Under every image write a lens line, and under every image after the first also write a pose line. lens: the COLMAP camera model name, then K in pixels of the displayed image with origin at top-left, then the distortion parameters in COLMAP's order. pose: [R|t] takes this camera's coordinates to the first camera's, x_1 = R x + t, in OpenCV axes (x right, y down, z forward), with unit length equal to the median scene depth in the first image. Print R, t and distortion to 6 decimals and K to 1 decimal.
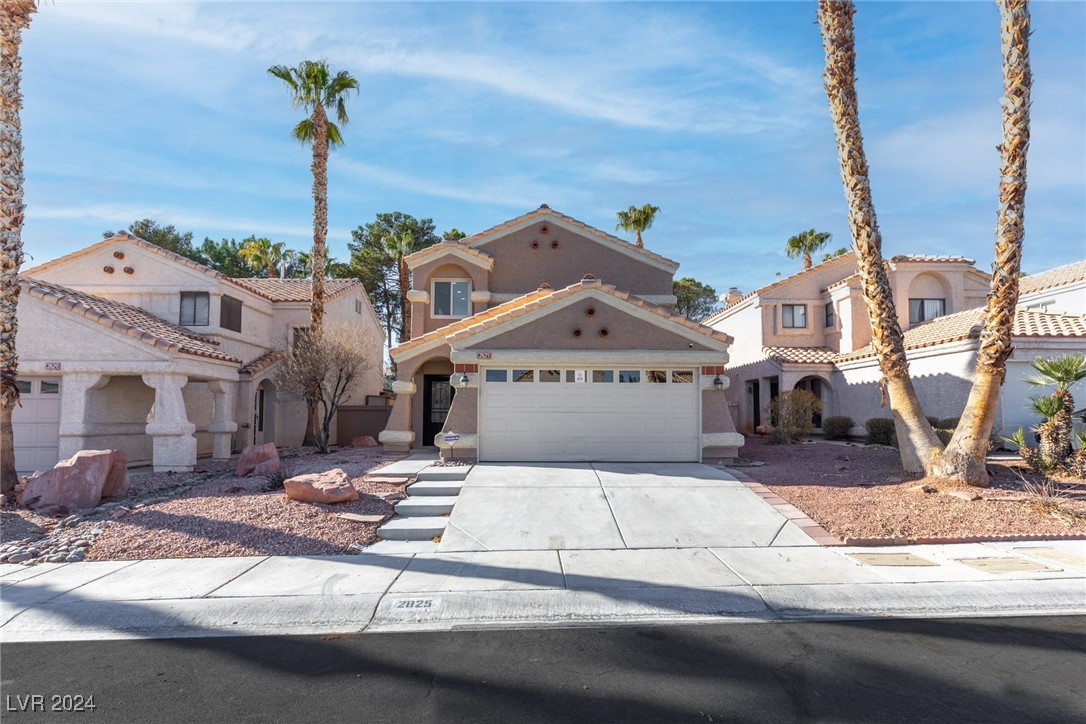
lens RADIAL K [[534.3, 0, 541.1], [0, 534.3, 396.2], [0, 0, 1]] dist [0.006732, -0.000455]
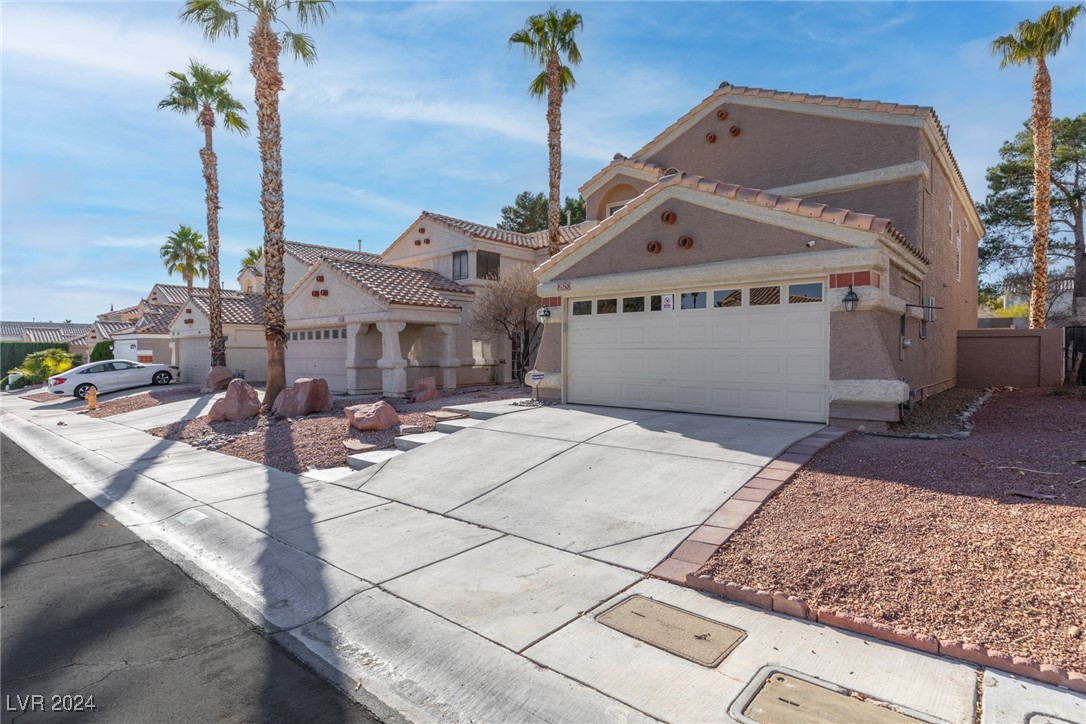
lens RADIAL K [[551.2, 0, 543.0], [0, 551.2, 362.0], [0, 0, 1]] dist [-0.001510, -0.001016]
pose [[0.735982, 0.008307, -0.676951, 0.490194], [0.030083, 0.998536, 0.044960, 0.008134], [0.676333, -0.053455, 0.734654, 0.280397]]
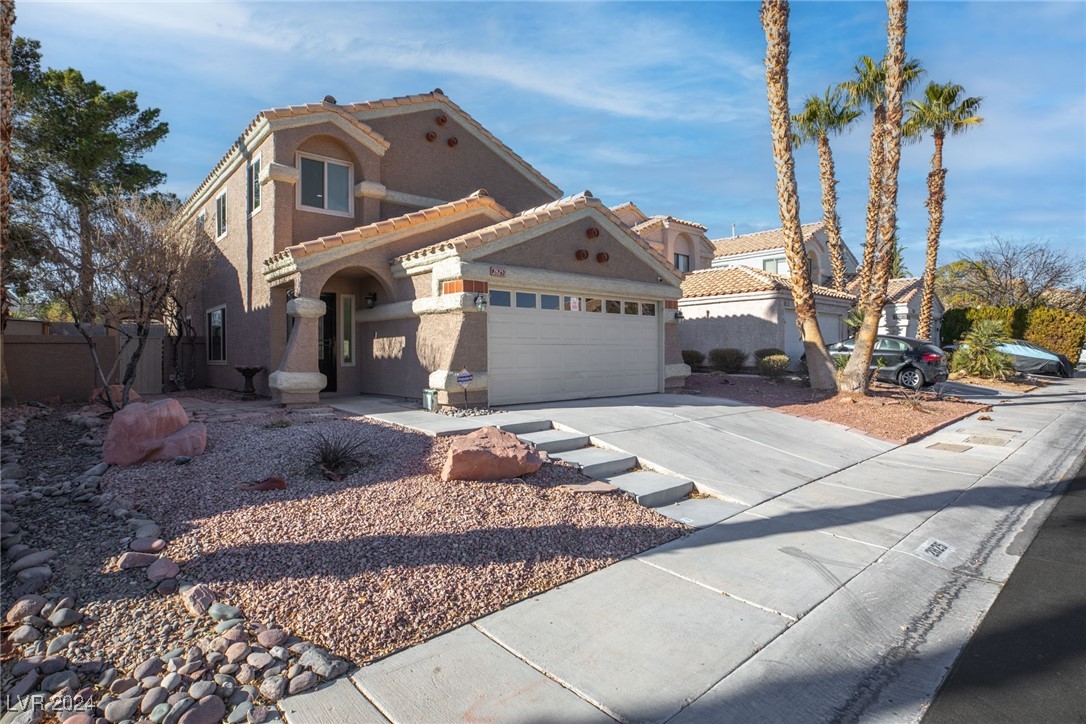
lens RADIAL K [[559.4, 0, 543.0], [0, 559.4, 362.0], [0, 0, 1]] dist [-0.026673, 0.000001]
pose [[0.764427, -0.019248, 0.644423, -0.577587], [-0.018268, 0.998506, 0.051494, 0.012427], [-0.644451, -0.051136, 0.762933, 0.317056]]
